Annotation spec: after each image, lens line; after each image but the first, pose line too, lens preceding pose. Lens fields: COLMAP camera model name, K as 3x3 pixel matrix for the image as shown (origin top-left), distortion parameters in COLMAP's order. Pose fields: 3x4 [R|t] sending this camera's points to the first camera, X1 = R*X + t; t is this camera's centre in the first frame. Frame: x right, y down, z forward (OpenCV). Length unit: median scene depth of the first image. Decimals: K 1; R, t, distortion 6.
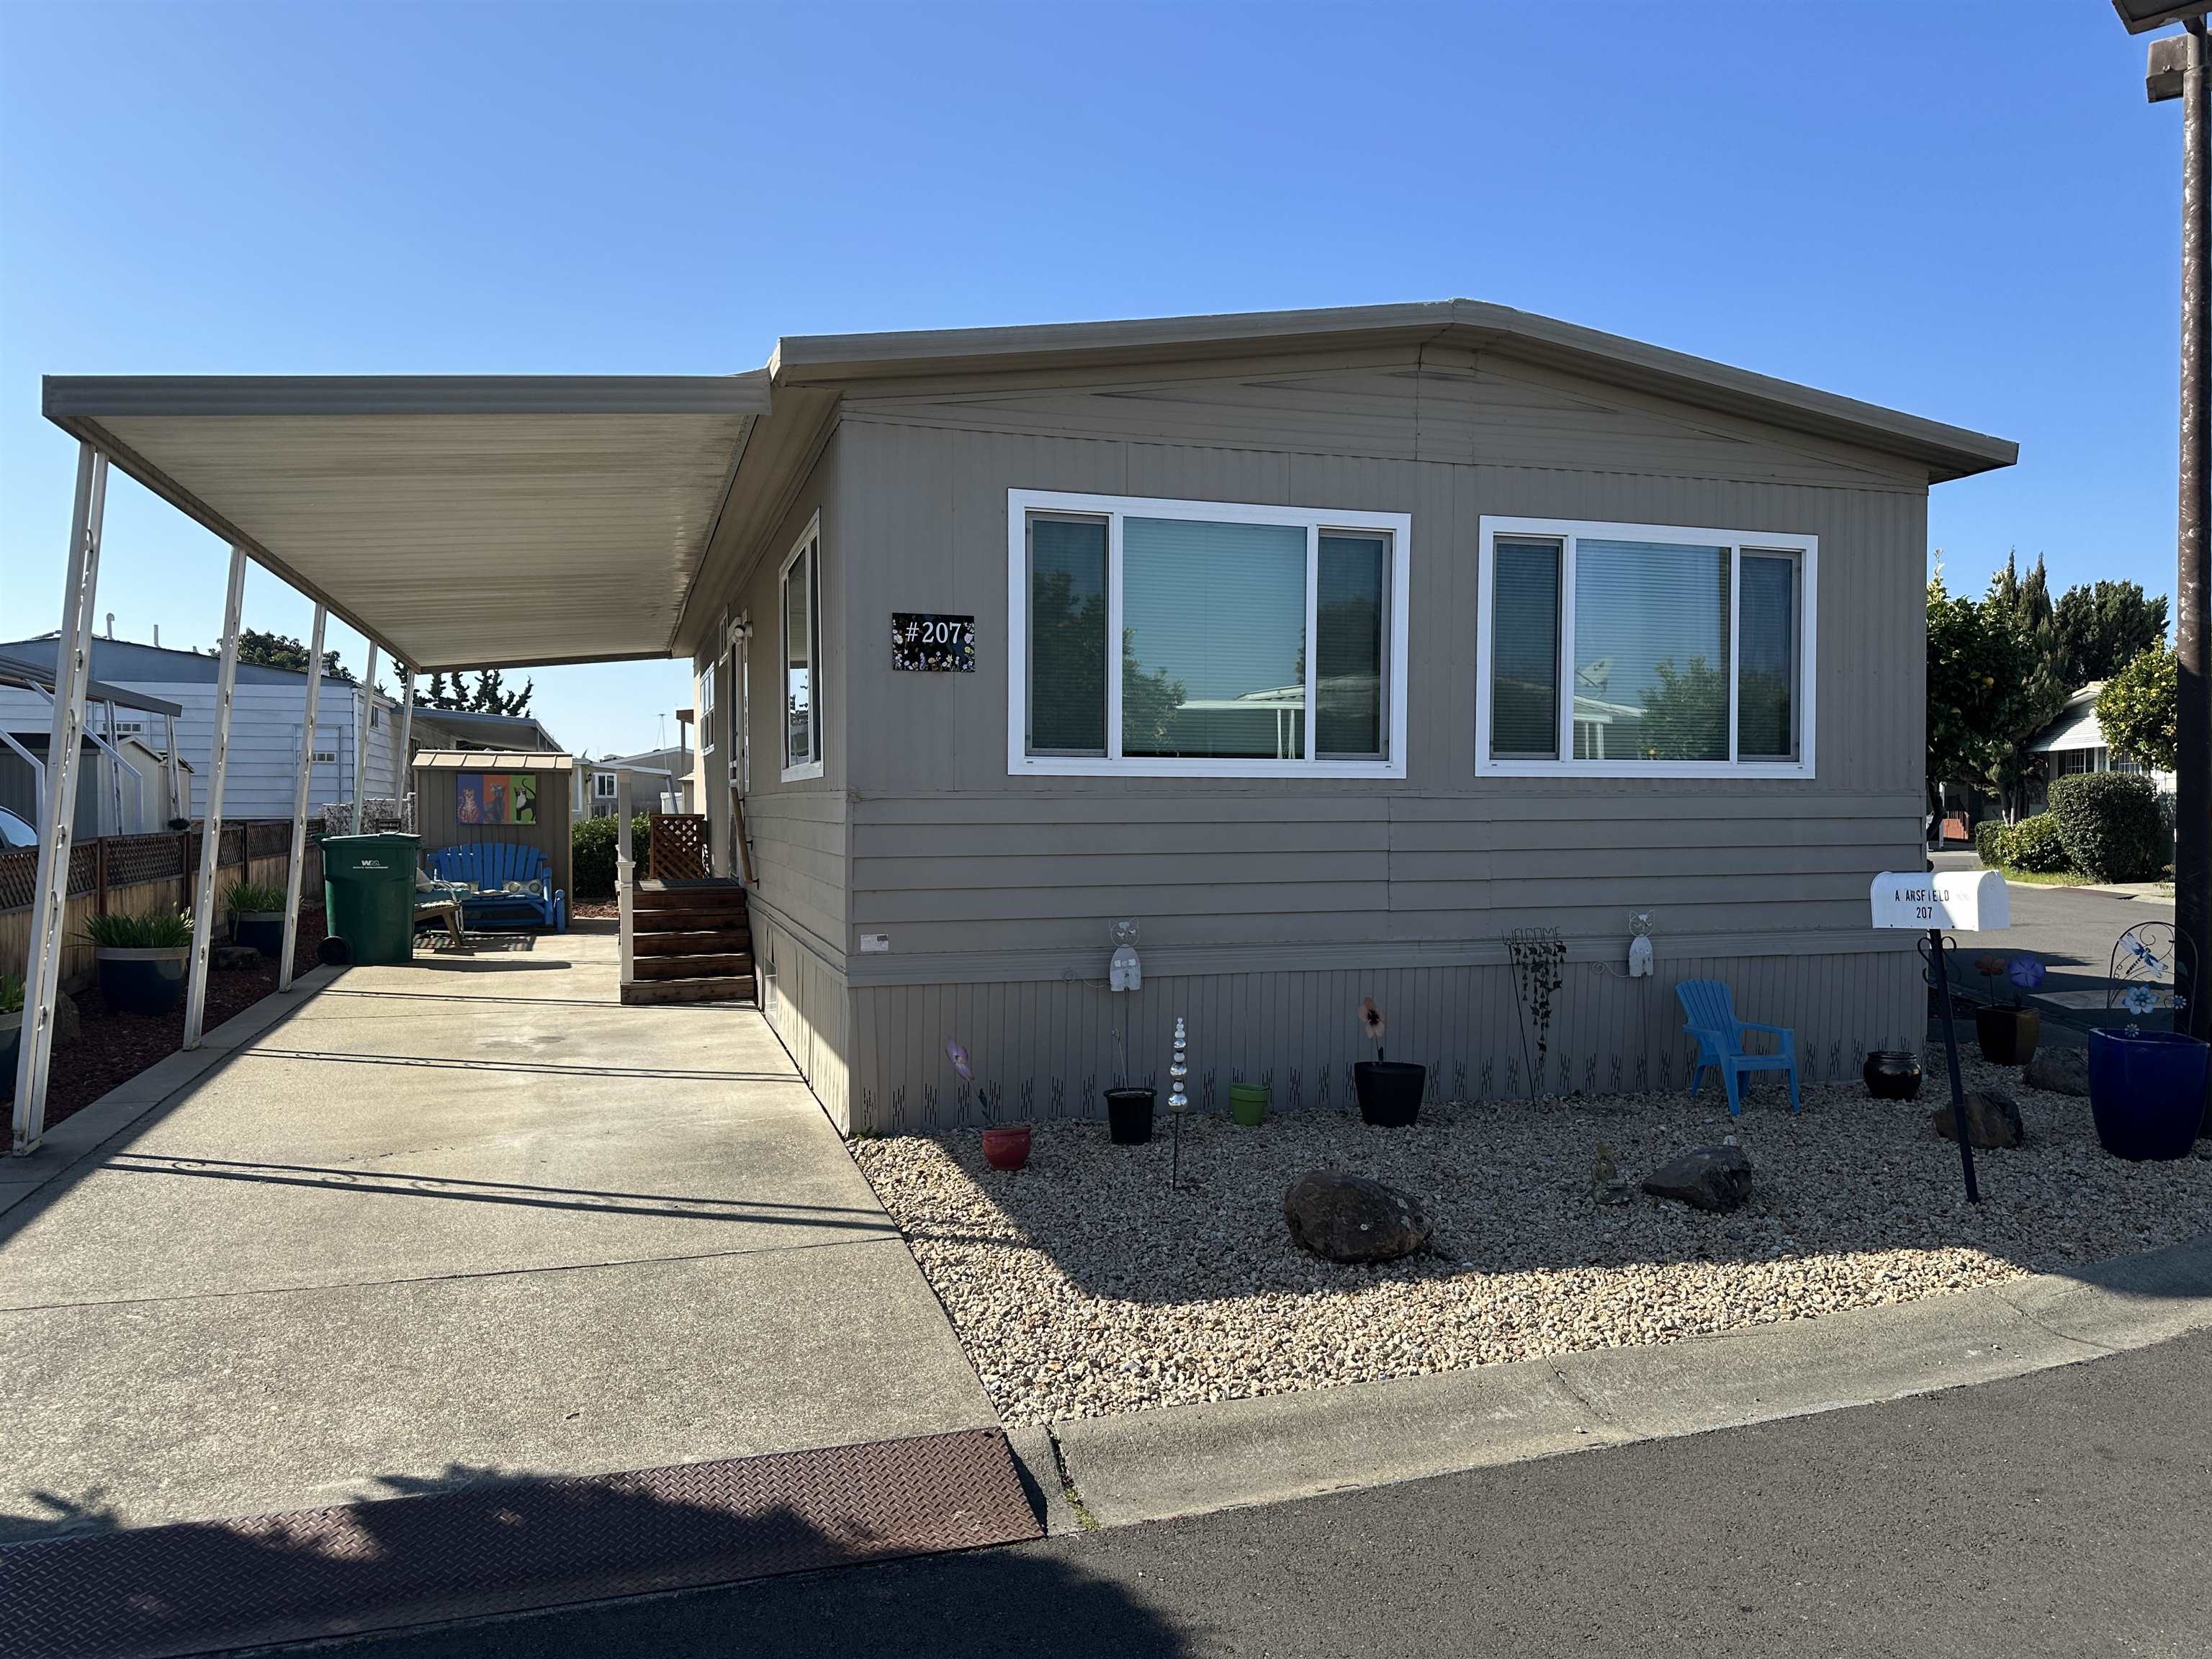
lens RADIAL K [[1552.0, 0, 1130.2], [0, 1552.0, 841.8], [0, 0, 1]] dist [0.102549, -0.164368]
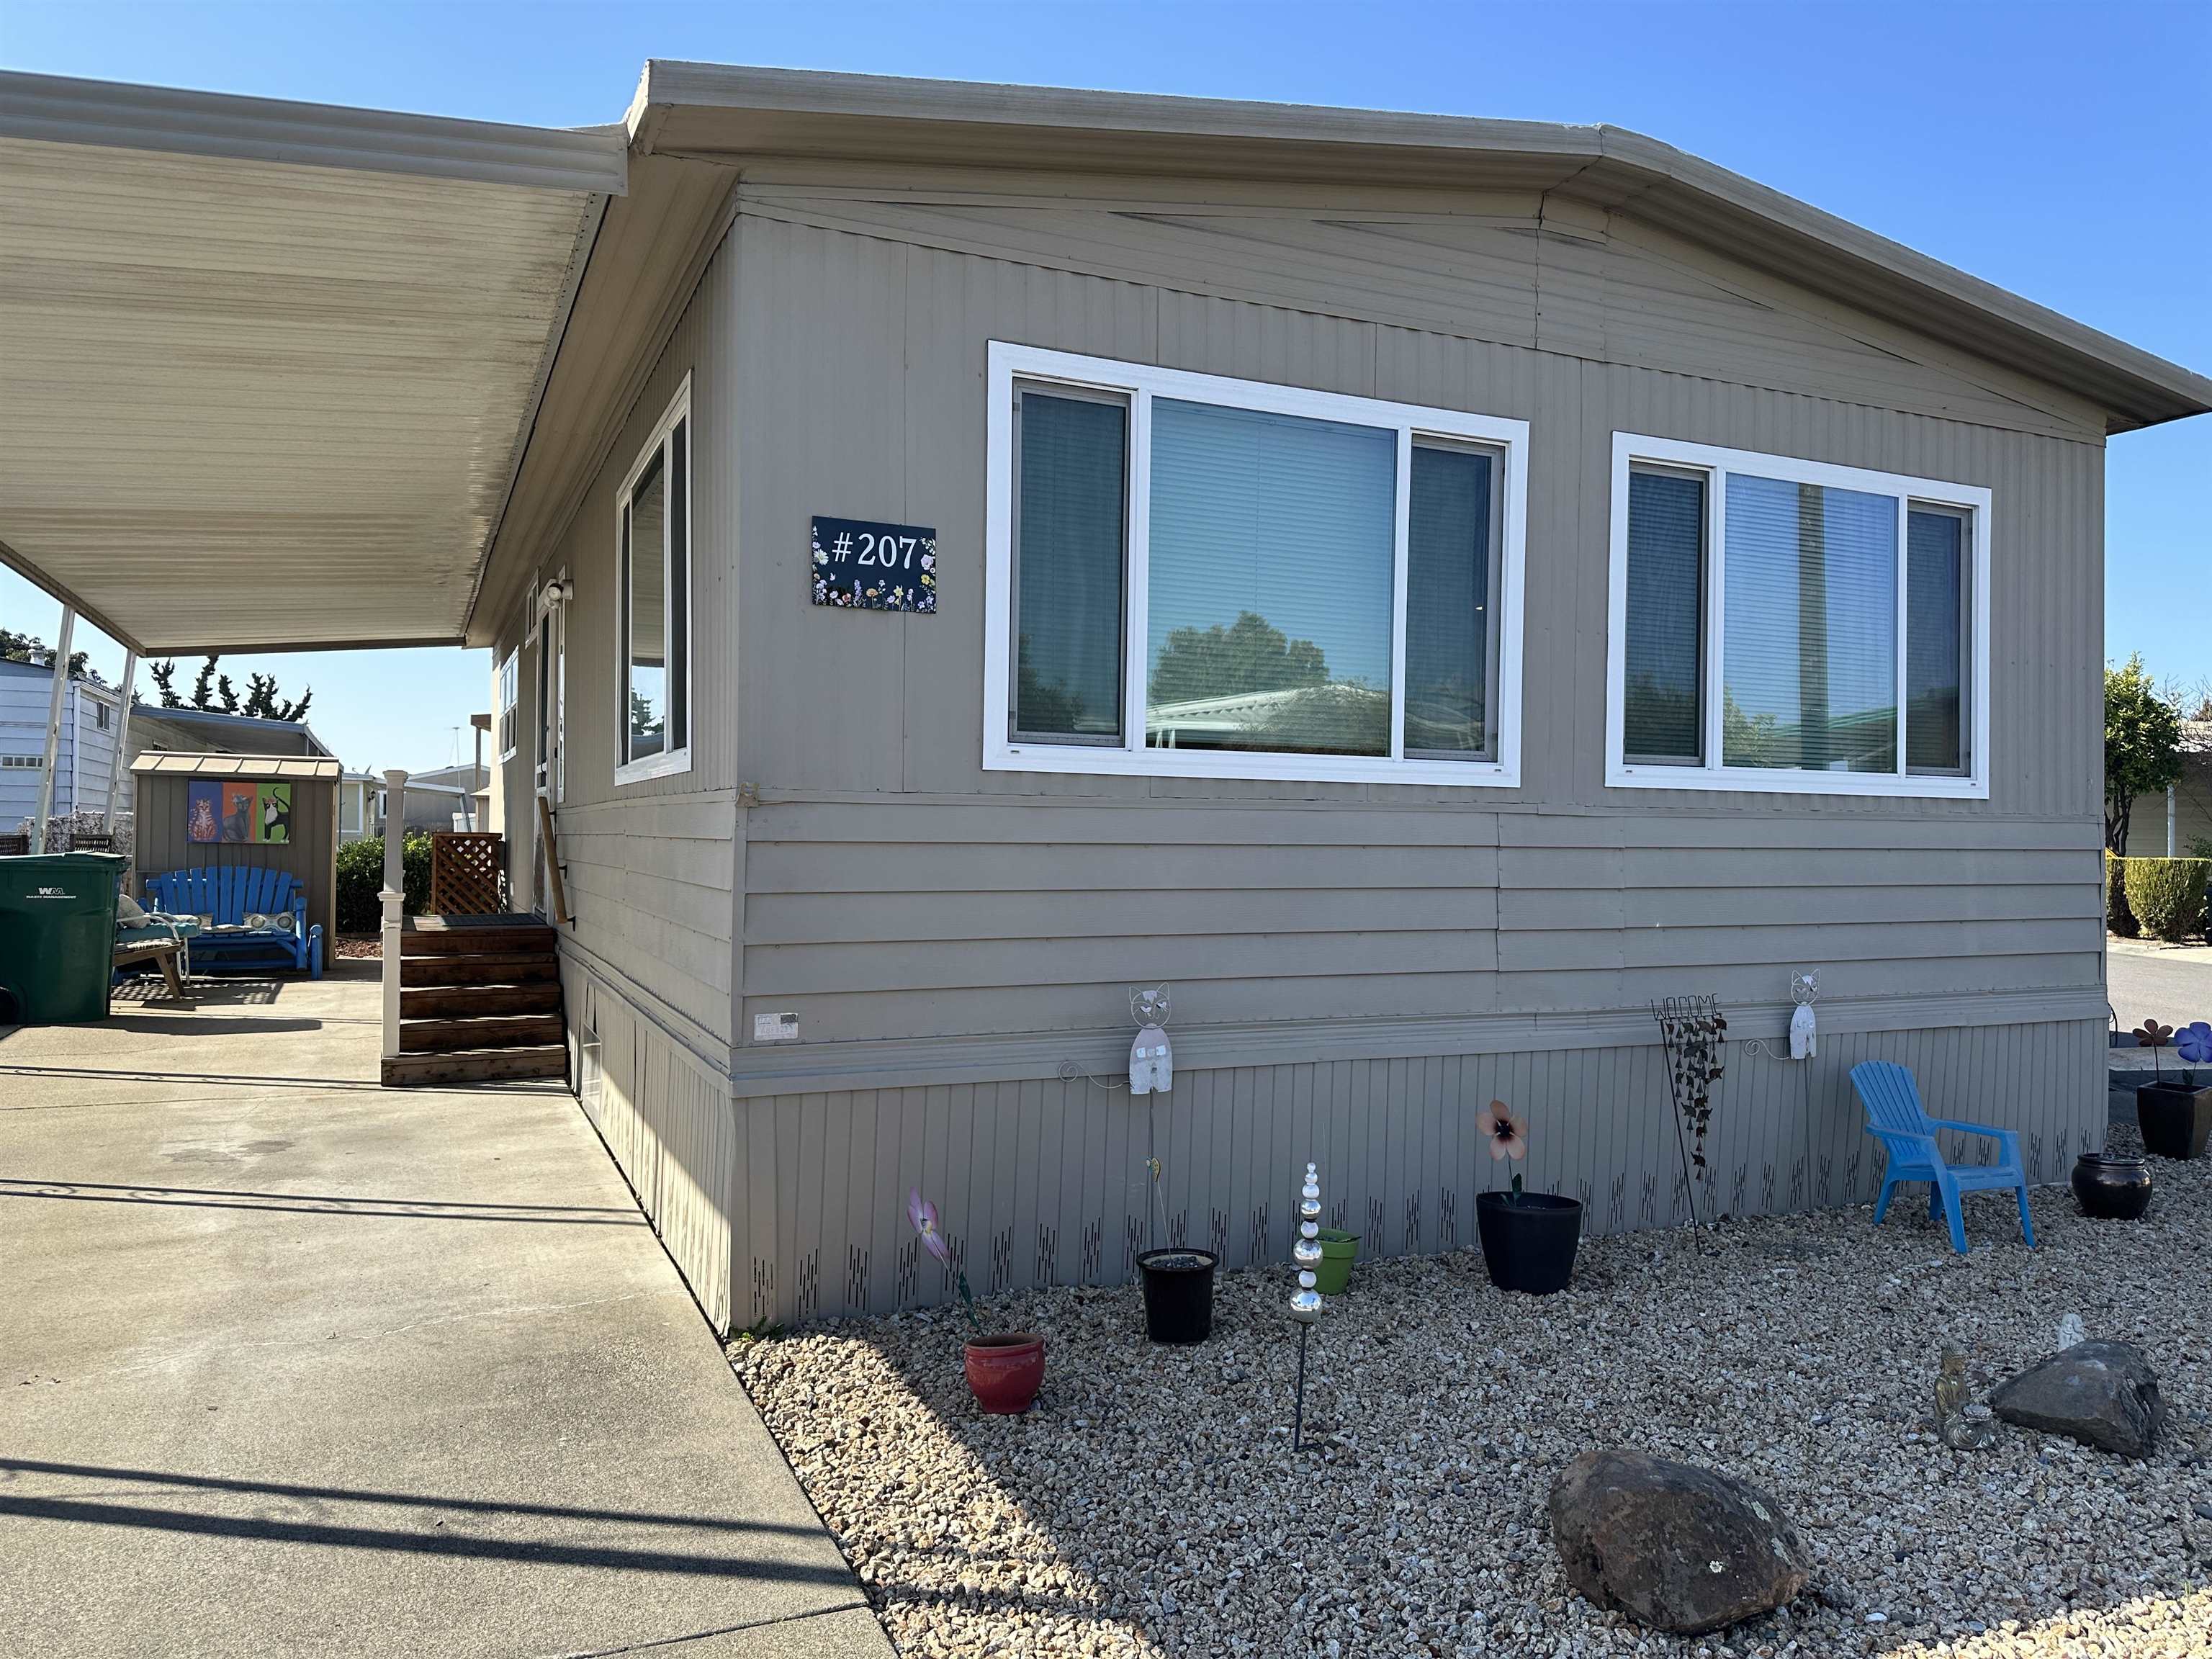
lens RADIAL K [[1554.3, 0, 1136.7], [0, 1554.3, 830.1], [0, 0, 1]] dist [0.073560, -0.103398]
pose [[0.993042, 0.011502, 0.117201, -0.080025], [-0.008422, 0.999607, -0.026740, -0.000288], [-0.117463, 0.025567, 0.992748, 0.293472]]
